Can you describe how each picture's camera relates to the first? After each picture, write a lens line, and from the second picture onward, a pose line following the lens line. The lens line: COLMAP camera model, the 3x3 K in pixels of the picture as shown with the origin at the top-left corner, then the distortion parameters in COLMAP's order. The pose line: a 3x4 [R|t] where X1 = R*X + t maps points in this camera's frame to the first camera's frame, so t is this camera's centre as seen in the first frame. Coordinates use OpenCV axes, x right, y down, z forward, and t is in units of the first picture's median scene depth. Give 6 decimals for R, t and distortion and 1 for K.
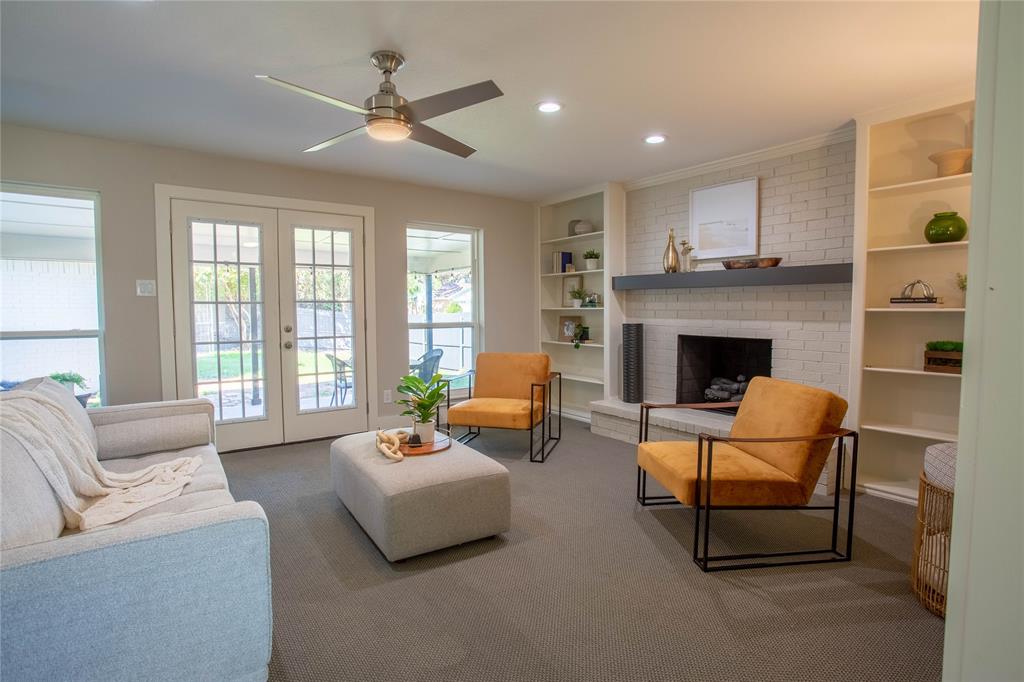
lens RADIAL K [[507.0, 0, 515.7], [0, 507.0, 337.6], [0, 0, 1]] dist [-0.065989, 0.029958]
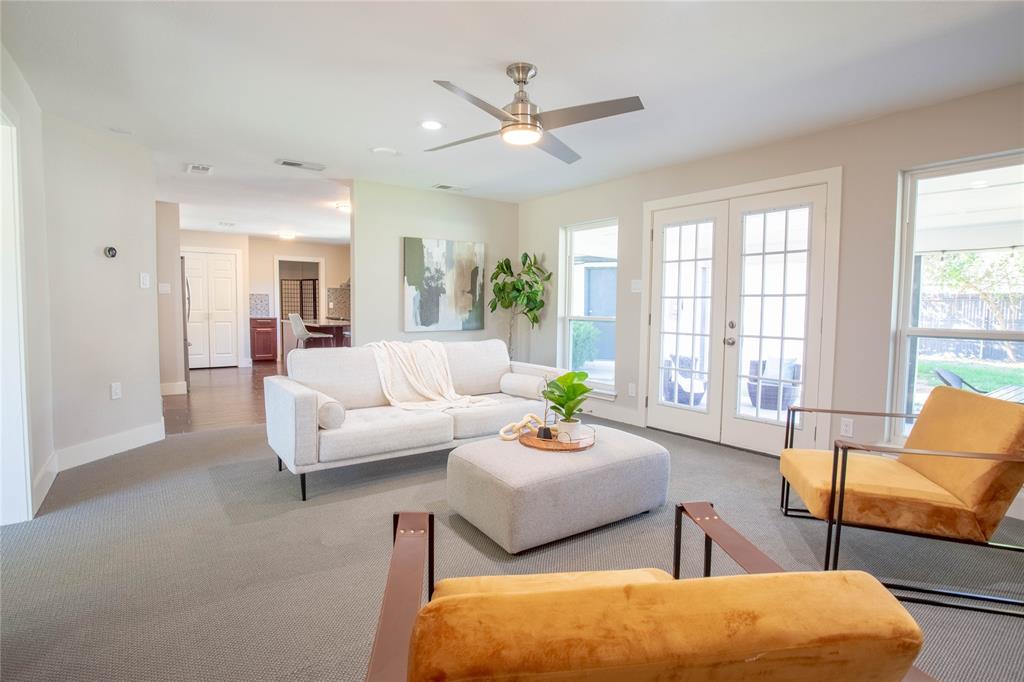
lens RADIAL K [[507.0, 0, 515.7], [0, 507.0, 337.6], [0, 0, 1]] dist [-0.065989, 0.029958]
pose [[0.014790, 0.068157, -0.997565, 0.493077], [-0.061766, 0.995831, 0.067123, -0.031782], [0.997981, 0.060623, 0.018938, 0.580897]]
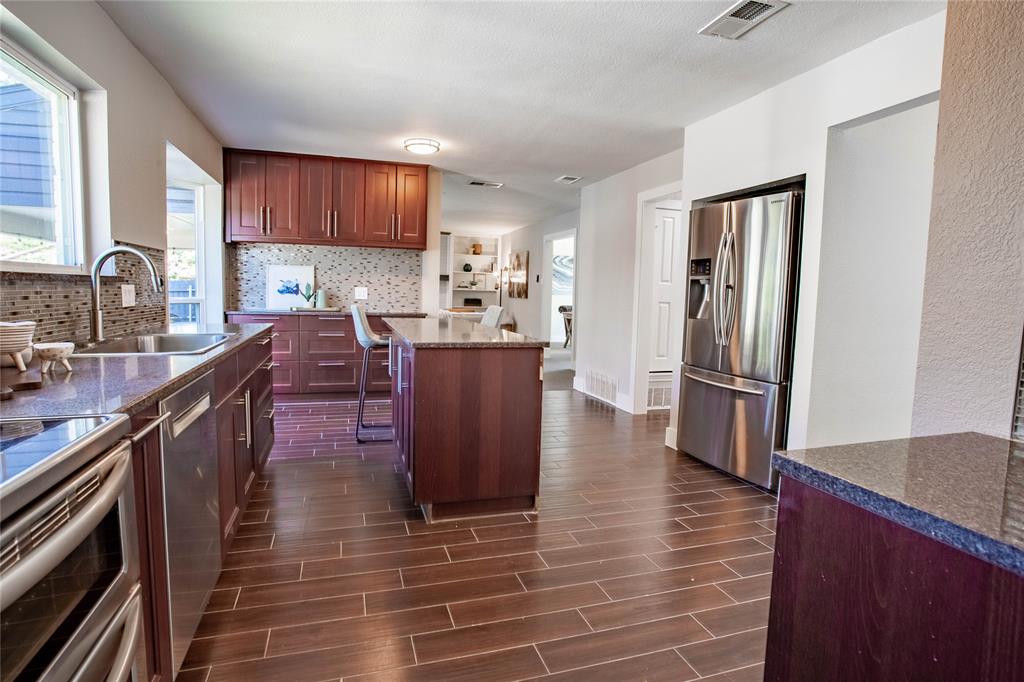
lens RADIAL K [[530.1, 0, 512.0], [0, 530.1, 341.0], [0, 0, 1]] dist [-0.023394, 0.000248]
pose [[0.317051, -0.077171, 0.945264, -1.978798], [0.028429, 0.997010, 0.071860, 0.035848], [-0.947982, 0.004090, 0.318297, -0.415515]]
